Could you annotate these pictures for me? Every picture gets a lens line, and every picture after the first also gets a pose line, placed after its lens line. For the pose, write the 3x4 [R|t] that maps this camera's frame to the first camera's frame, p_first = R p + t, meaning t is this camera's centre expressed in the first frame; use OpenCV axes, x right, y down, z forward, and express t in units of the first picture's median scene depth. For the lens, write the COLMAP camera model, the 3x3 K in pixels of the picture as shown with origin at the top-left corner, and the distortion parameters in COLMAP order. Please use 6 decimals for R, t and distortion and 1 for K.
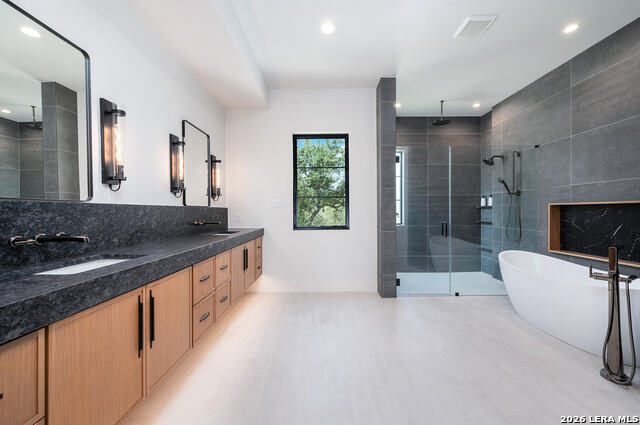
lens RADIAL K [[256.9, 0, 318.1], [0, 256.9, 212.3], [0, 0, 1]] dist [-0.003247, 0.000182]
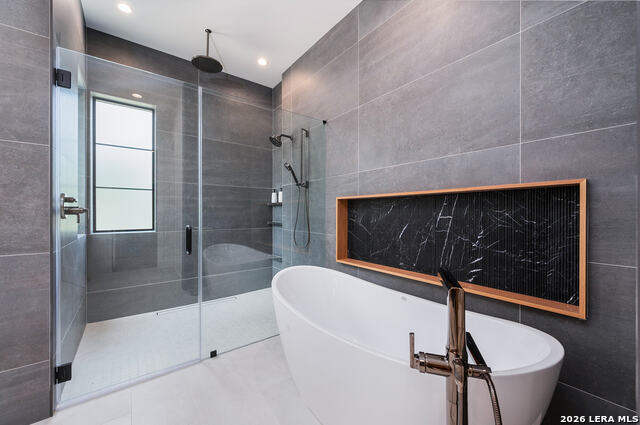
lens RADIAL K [[256.9, 0, 320.9], [0, 256.9, 213.1], [0, 0, 1]] dist [-0.003247, 0.000182]
pose [[0.789962, 0.003094, 0.613148, 0.378576], [0.000990, 0.999980, -0.006322, 0.015171], [-0.613155, 0.005601, 0.789943, 0.407976]]
